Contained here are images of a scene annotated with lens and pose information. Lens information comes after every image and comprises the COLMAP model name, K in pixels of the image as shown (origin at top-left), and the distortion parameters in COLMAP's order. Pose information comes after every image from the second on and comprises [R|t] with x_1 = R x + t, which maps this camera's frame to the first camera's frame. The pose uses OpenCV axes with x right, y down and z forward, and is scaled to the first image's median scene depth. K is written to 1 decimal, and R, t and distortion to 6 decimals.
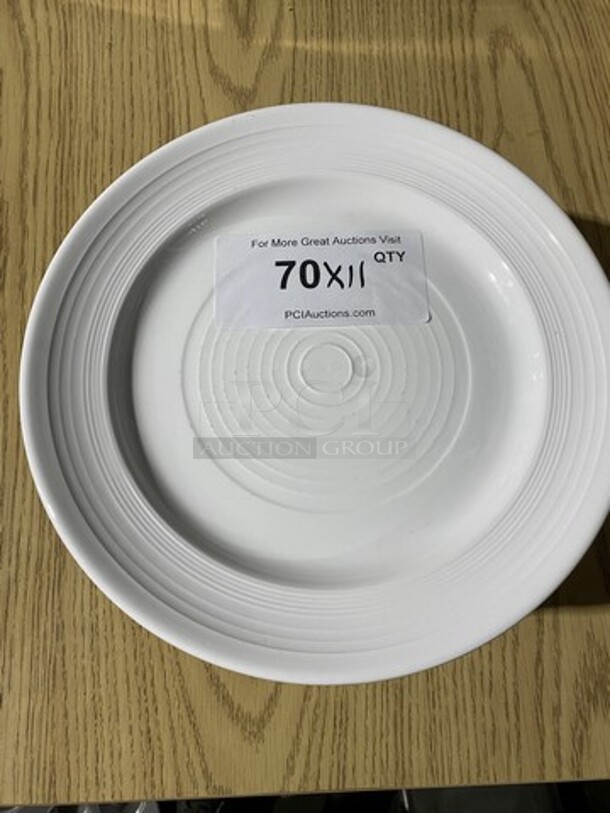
lens RADIAL K [[614.4, 0, 308.2], [0, 614.4, 405.1], [0, 0, 1]] dist [-0.000227, -0.006530]
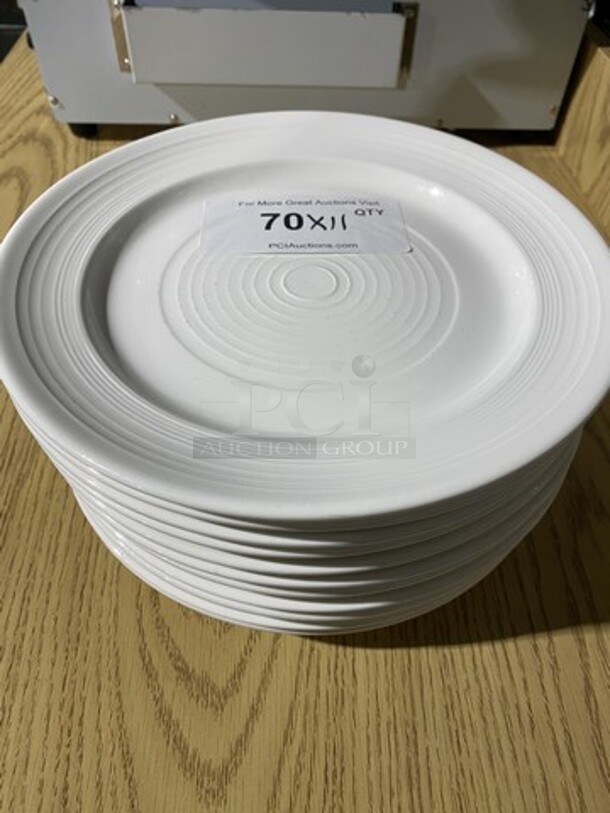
lens RADIAL K [[614.4, 0, 308.2], [0, 614.4, 405.1], [0, 0, 1]] dist [-0.000227, -0.006530]
pose [[0.999826, 0.002961, 0.018425, 0.007773], [0.005106, 0.906253, -0.422706, 0.428910], [-0.017950, 0.422726, 0.906080, 0.159459]]
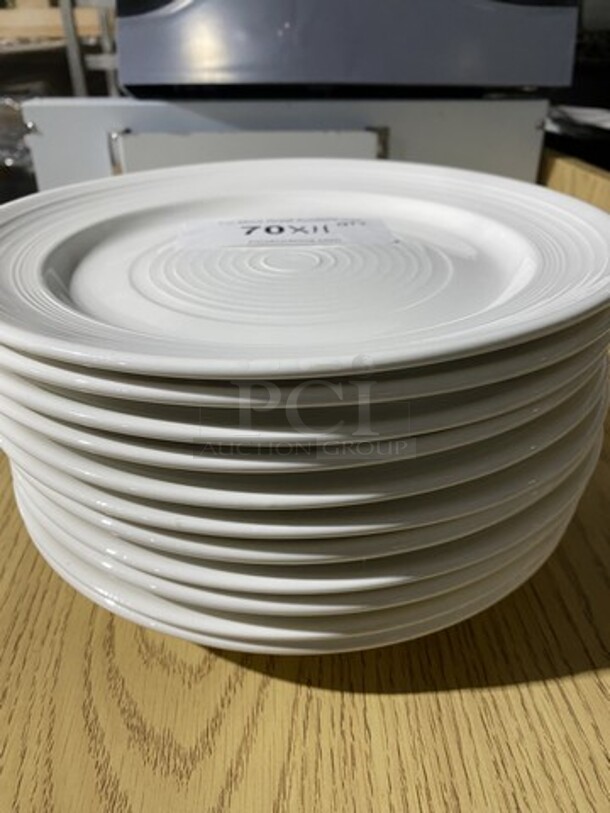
lens RADIAL K [[620.6, 0, 305.0], [0, 620.6, 406.5], [0, 0, 1]] dist [-0.001402, -0.006699]
pose [[0.999366, -0.027666, 0.022423, 0.018340], [0.035538, 0.734319, -0.677873, 0.588148], [0.002288, 0.678240, 0.734837, 0.375831]]
